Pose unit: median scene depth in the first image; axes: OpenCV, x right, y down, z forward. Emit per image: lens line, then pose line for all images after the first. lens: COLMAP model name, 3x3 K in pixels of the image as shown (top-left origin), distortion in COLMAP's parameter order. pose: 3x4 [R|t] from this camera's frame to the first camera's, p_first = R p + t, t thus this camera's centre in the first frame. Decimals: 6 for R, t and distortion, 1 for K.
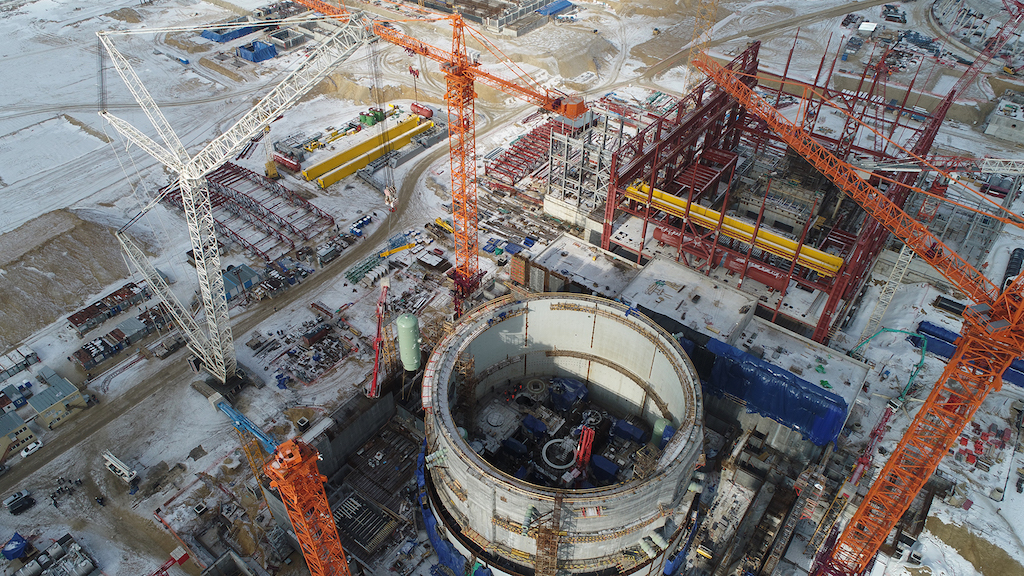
lens RADIAL K [[681.8, 0, 510.9], [0, 681.8, 288.2], [0, 0, 1]] dist [-0.002757, -0.000128]
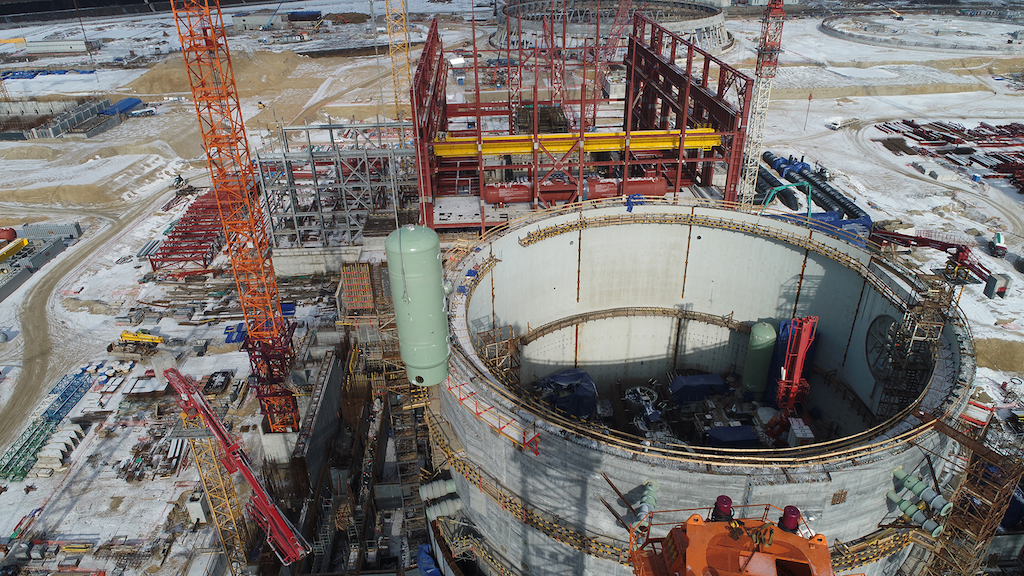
lens RADIAL K [[681.8, 0, 511.6], [0, 681.8, 287.4], [0, 0, 1]] dist [-0.002757, -0.000128]
pose [[0.761034, -0.331293, 0.557738, -0.167108], [0.442534, 0.893780, -0.072938, 0.058673], [-0.474331, 0.302327, 0.826806, 0.313953]]
